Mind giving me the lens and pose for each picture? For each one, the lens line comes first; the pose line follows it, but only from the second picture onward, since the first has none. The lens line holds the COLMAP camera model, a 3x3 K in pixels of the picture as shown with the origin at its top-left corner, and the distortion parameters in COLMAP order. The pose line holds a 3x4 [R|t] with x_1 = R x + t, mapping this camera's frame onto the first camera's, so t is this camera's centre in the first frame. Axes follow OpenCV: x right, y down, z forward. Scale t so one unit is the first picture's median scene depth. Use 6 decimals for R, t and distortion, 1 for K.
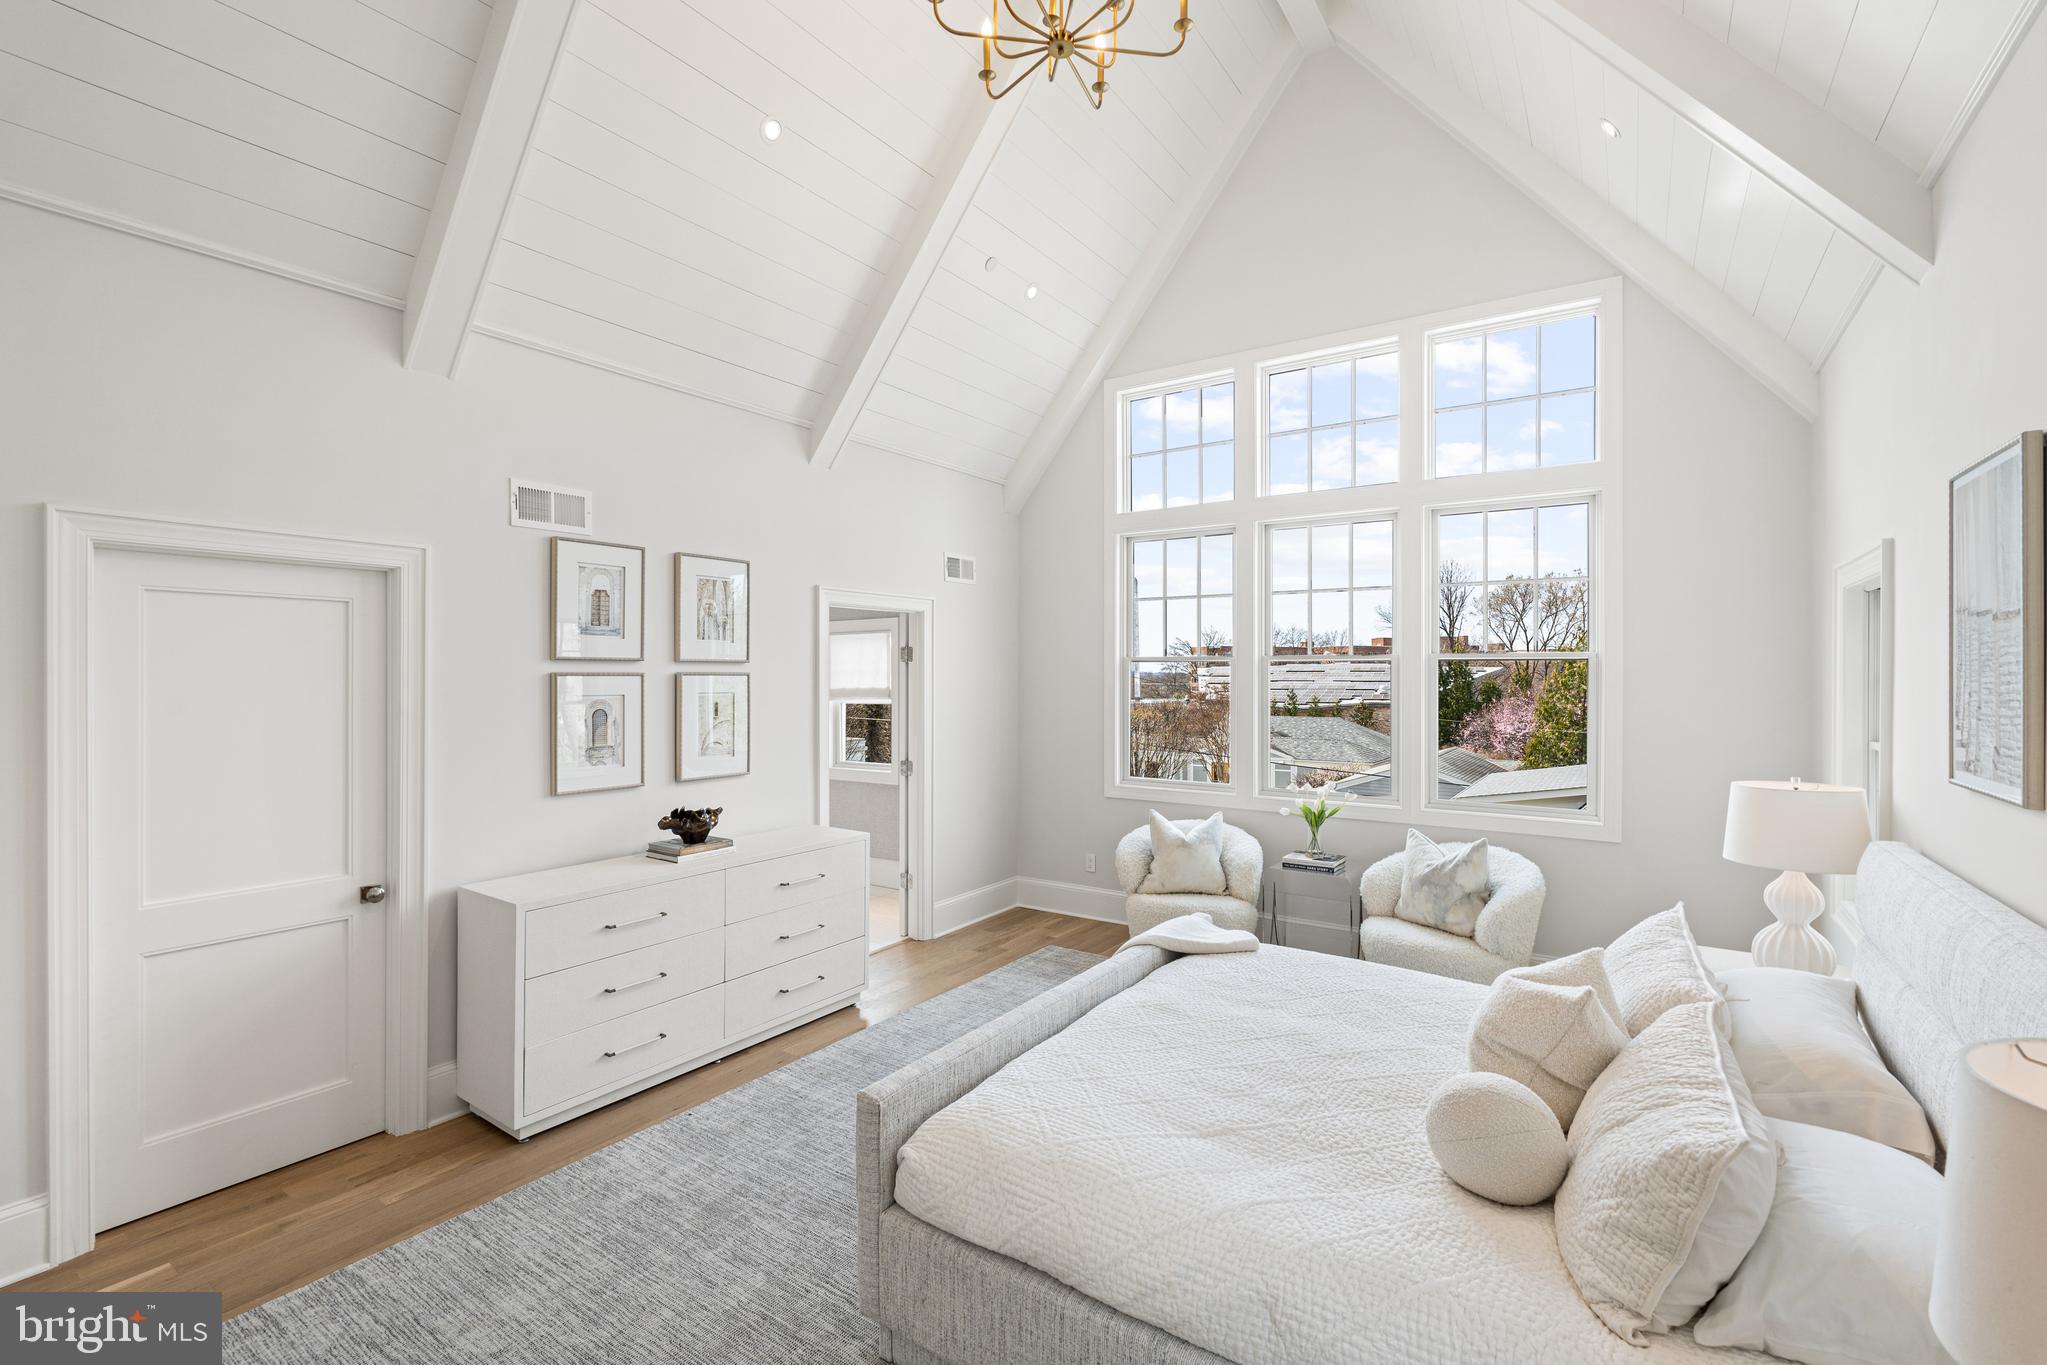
lens RADIAL K [[909.8, 0, 1023.5], [0, 909.8, 682.5], [0, 0, 1]] dist [0.000779, 0.000104]
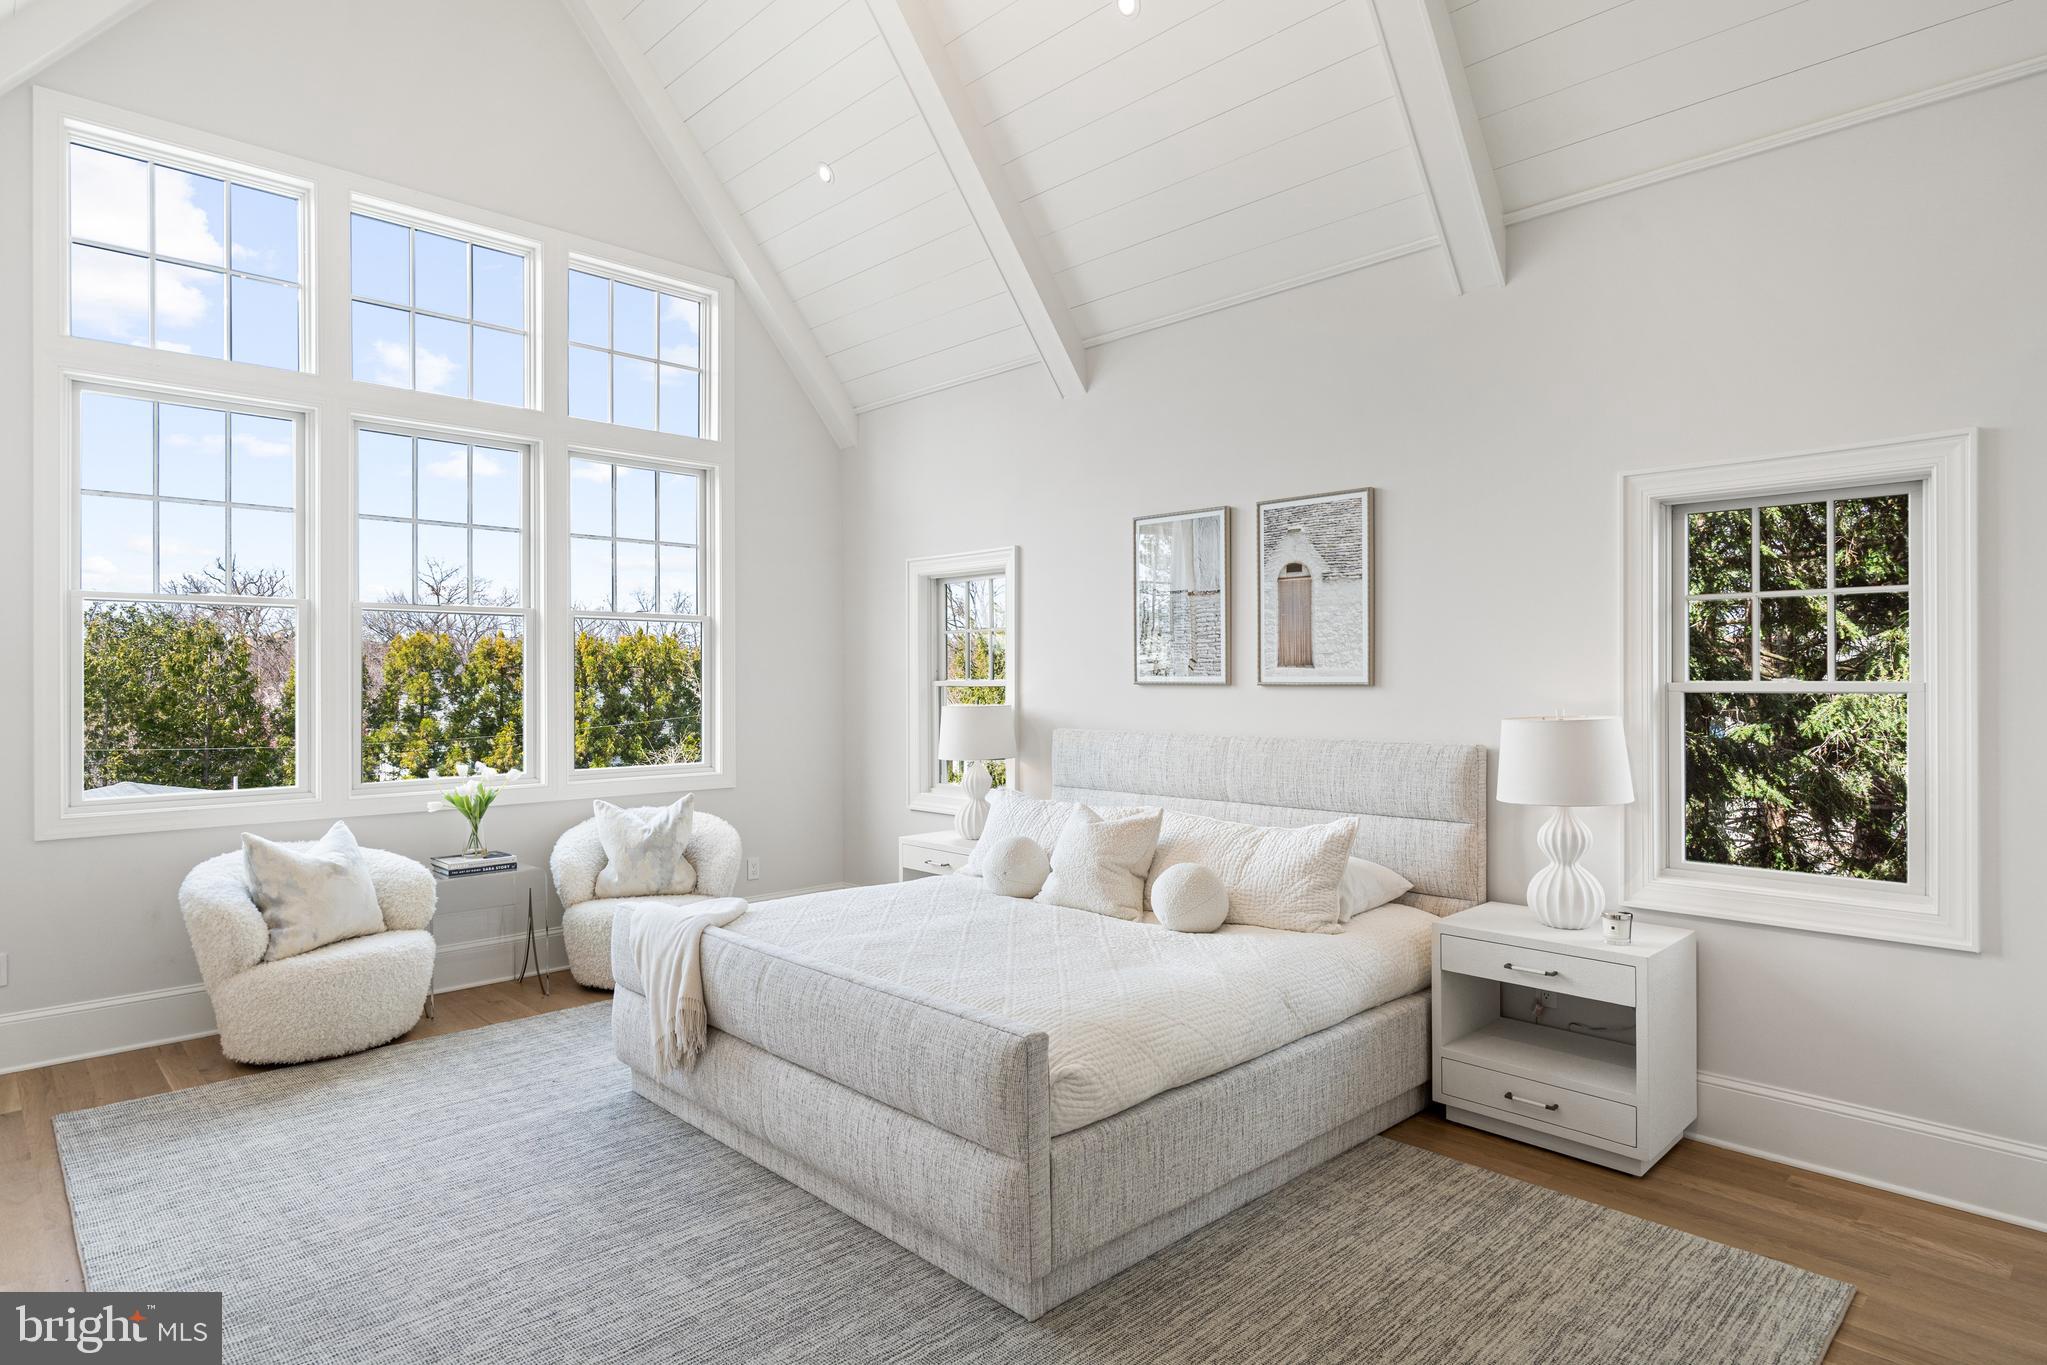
lens RADIAL K [[1131.0, 0, 1023.5], [0, 1131.0, 682.5], [0, 0, 1]] dist [-0.001632, -0.000653]
pose [[0.203904, -0.014148, 0.978889, -0.580465], [0.006159, 0.999894, 0.013169, 0.029722], [-0.978972, 0.003344, 0.203969, 0.340509]]
